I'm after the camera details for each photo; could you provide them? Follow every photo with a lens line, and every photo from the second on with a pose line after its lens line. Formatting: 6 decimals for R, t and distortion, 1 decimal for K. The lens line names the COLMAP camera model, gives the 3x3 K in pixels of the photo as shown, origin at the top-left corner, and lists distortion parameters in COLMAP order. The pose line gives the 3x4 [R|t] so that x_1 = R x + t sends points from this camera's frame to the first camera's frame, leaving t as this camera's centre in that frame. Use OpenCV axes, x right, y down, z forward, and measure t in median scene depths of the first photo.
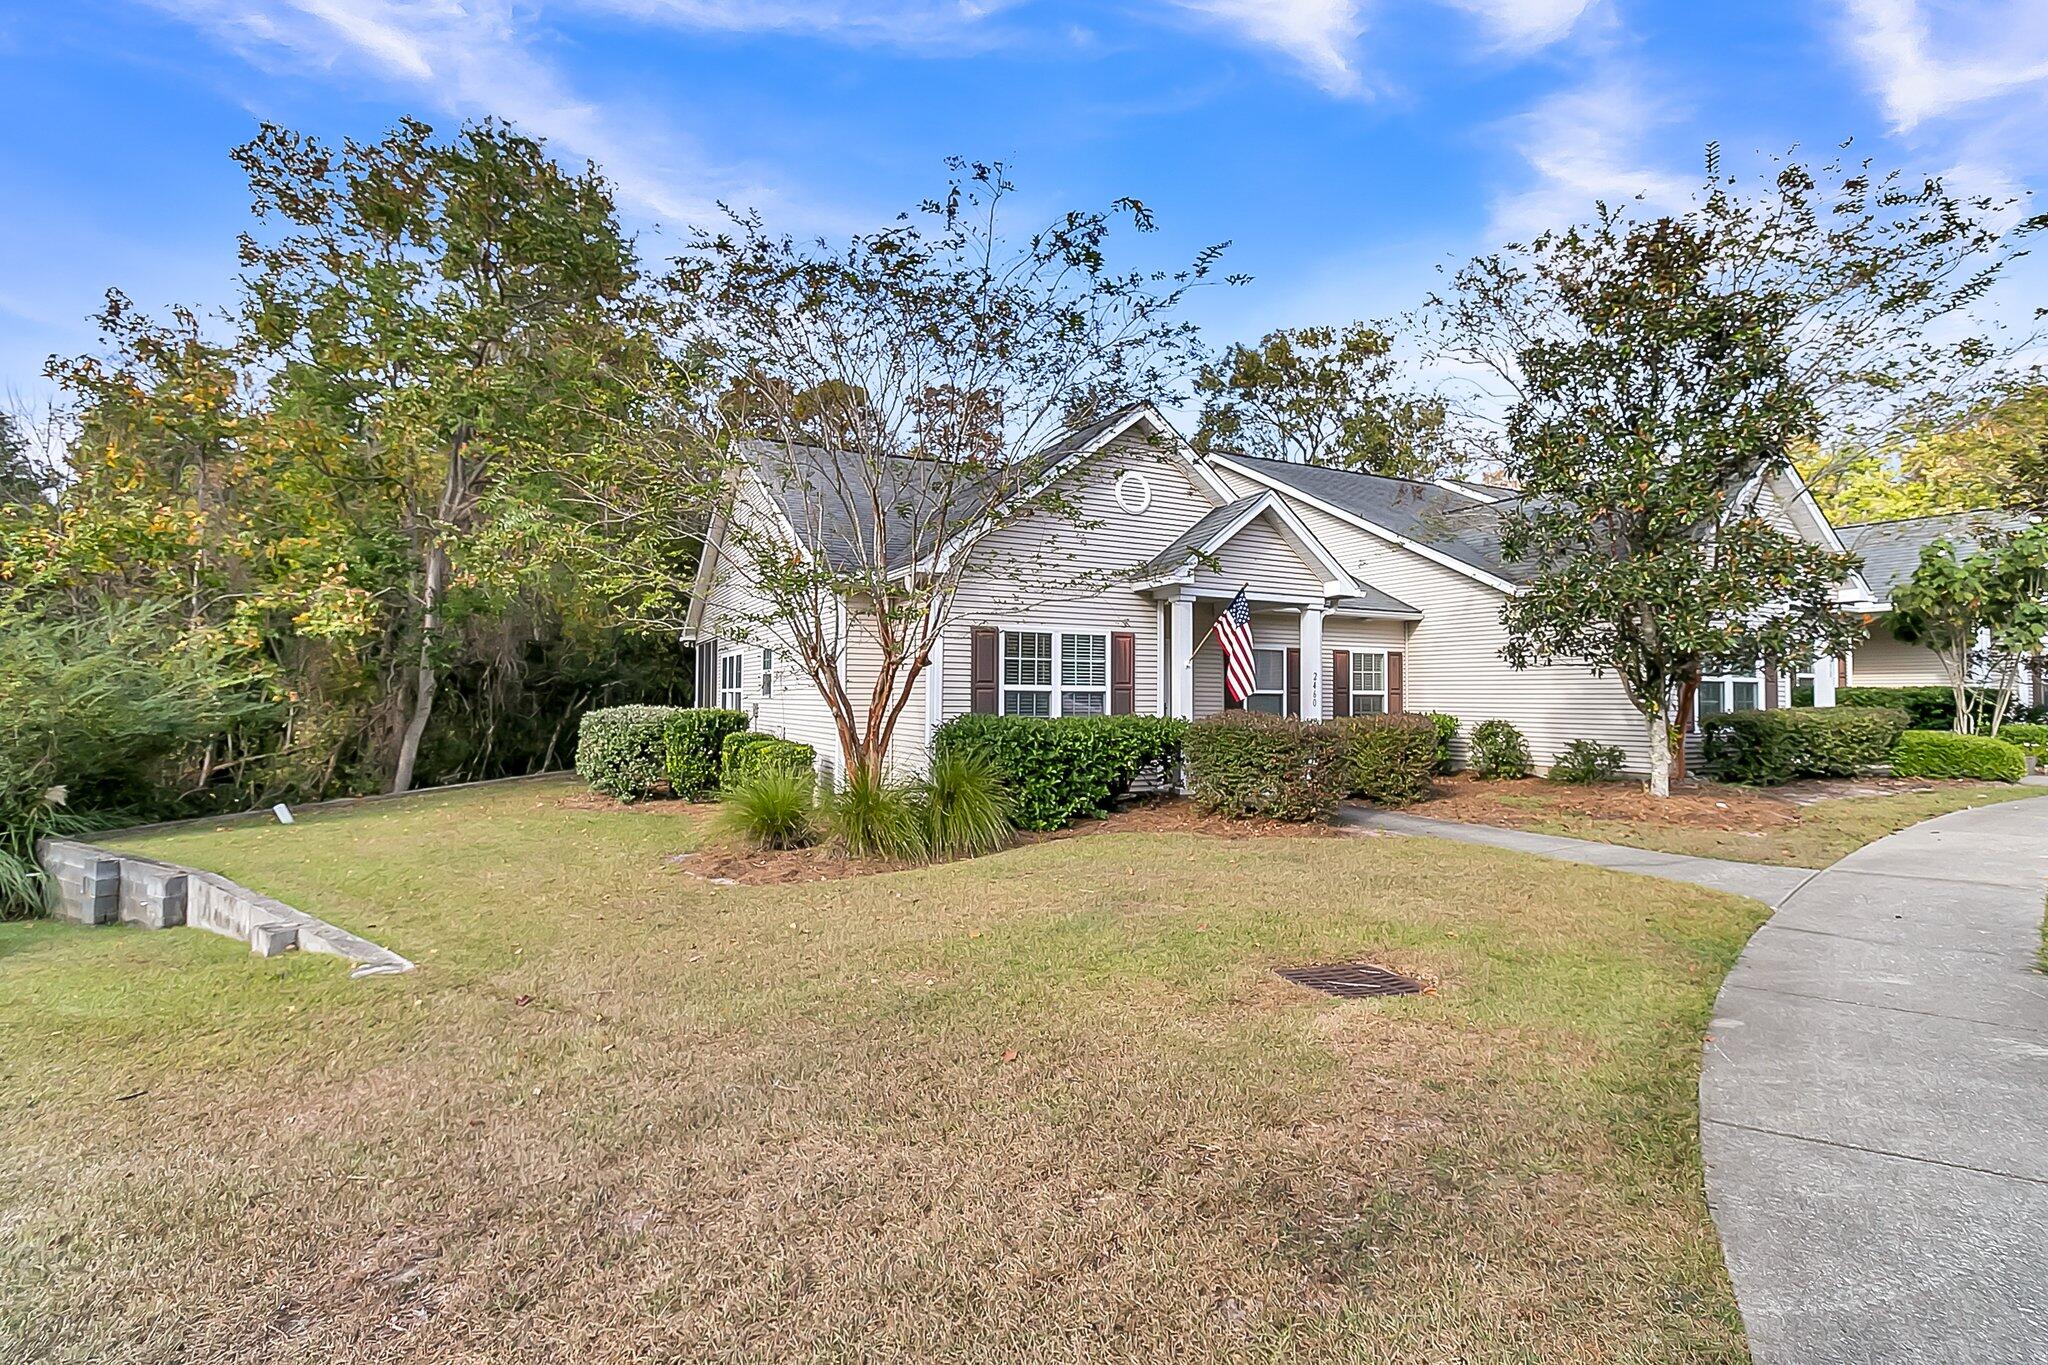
lens RADIAL K [[997.1, 0, 1034.2], [0, 997.1, 682.2], [0, 0, 1]] dist [-0.013912, -0.000040]
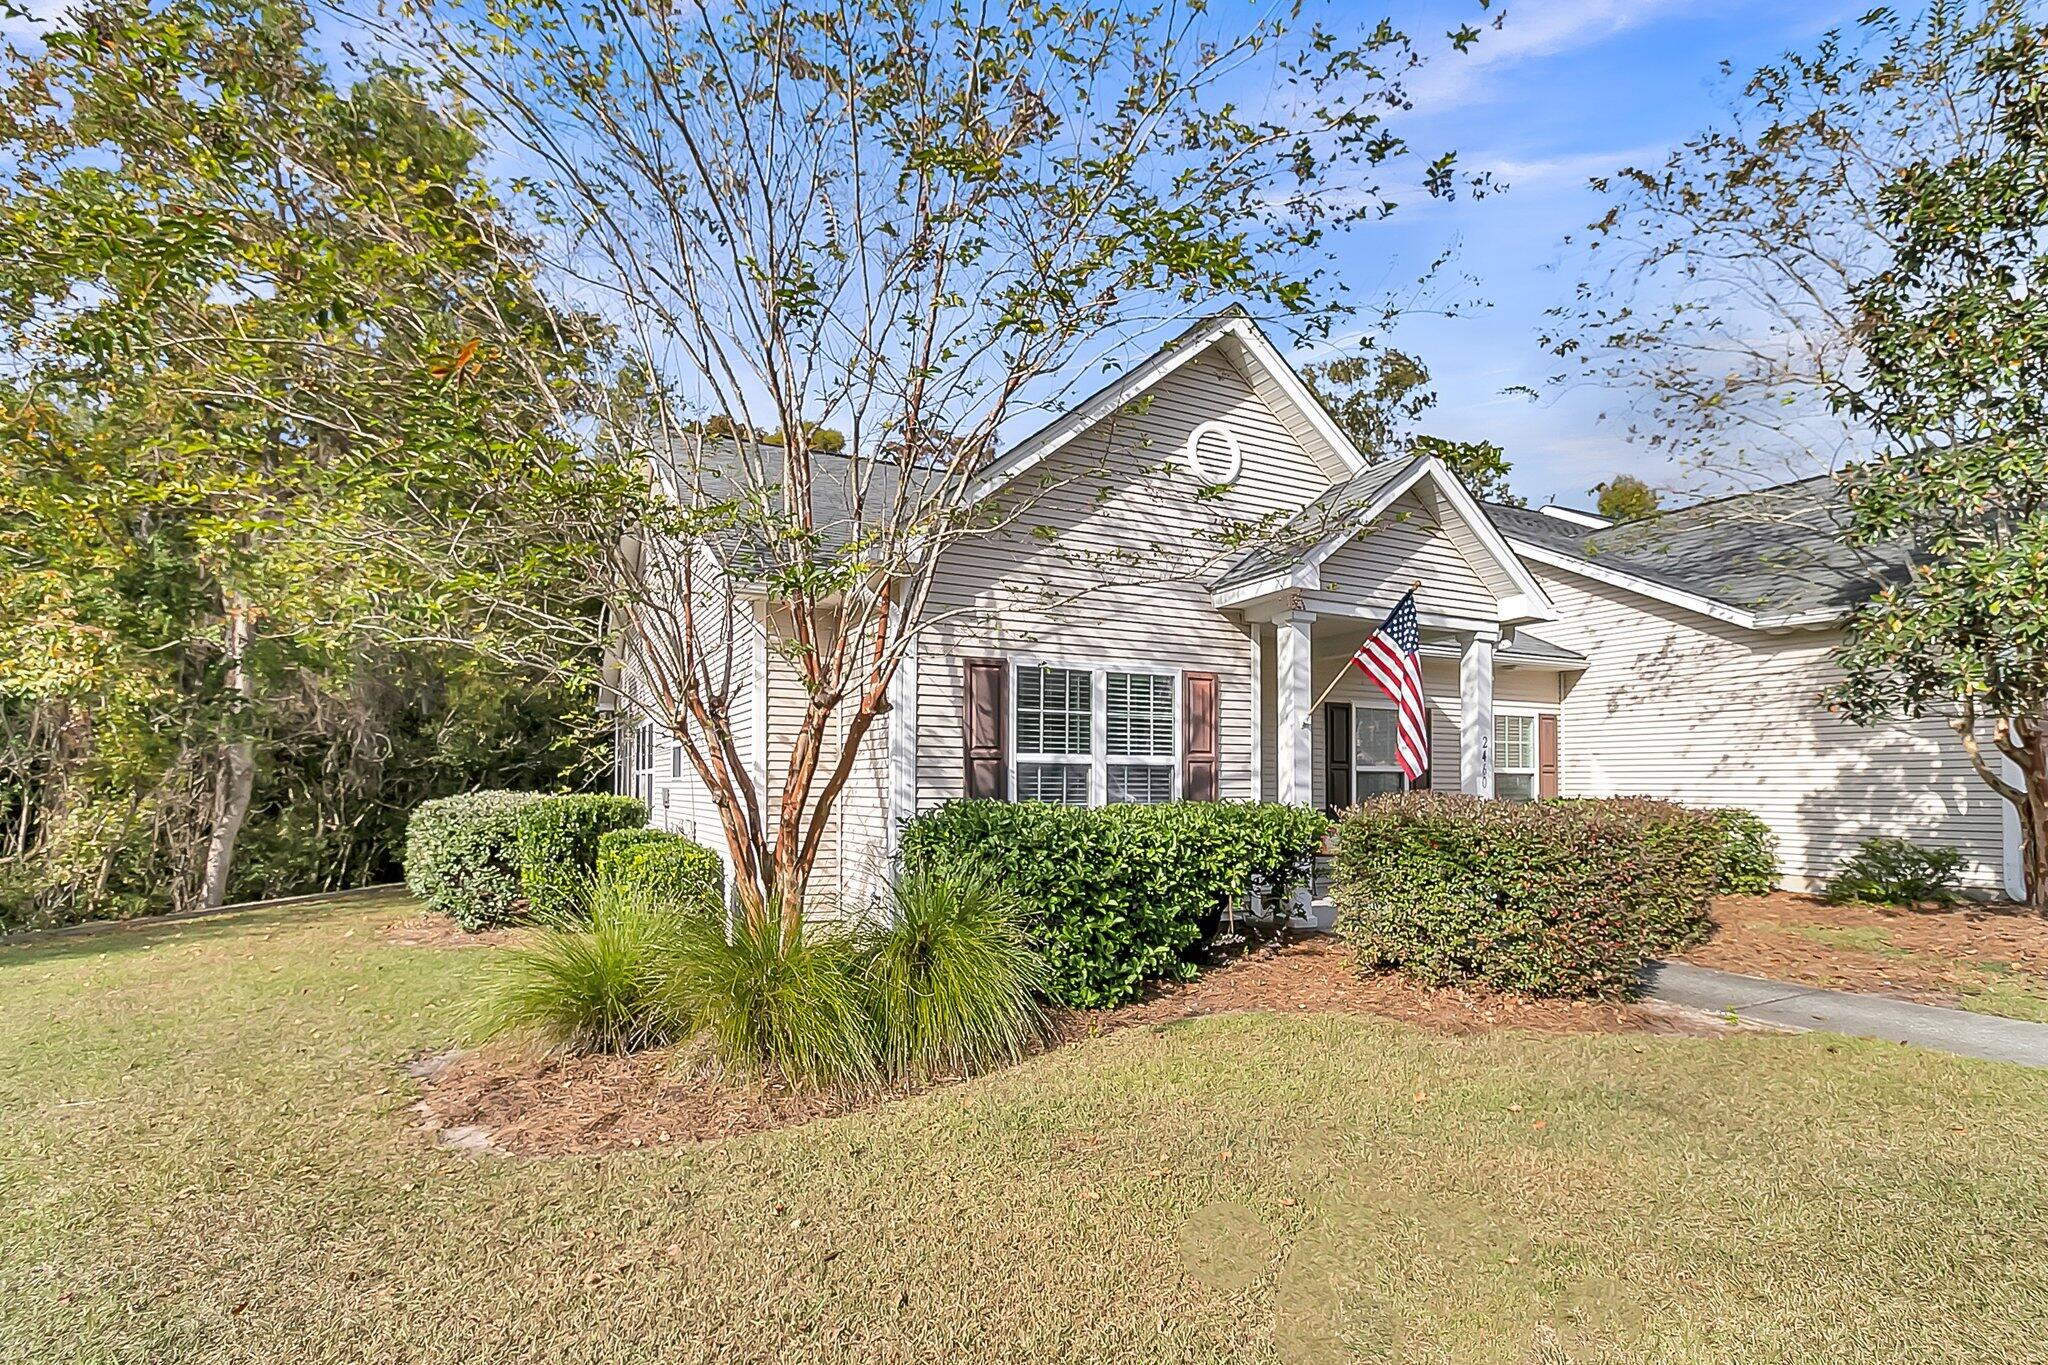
lens RADIAL K [[997.1, 0, 1034.2], [0, 997.1, 682.2], [0, 0, 1]] dist [-0.013912, -0.000040]
pose [[0.999796, -0.001281, 0.020179, -0.030602], [0.003101, 0.995901, -0.090393, 0.014330], [-0.019981, 0.090437, 0.995702, 0.373568]]
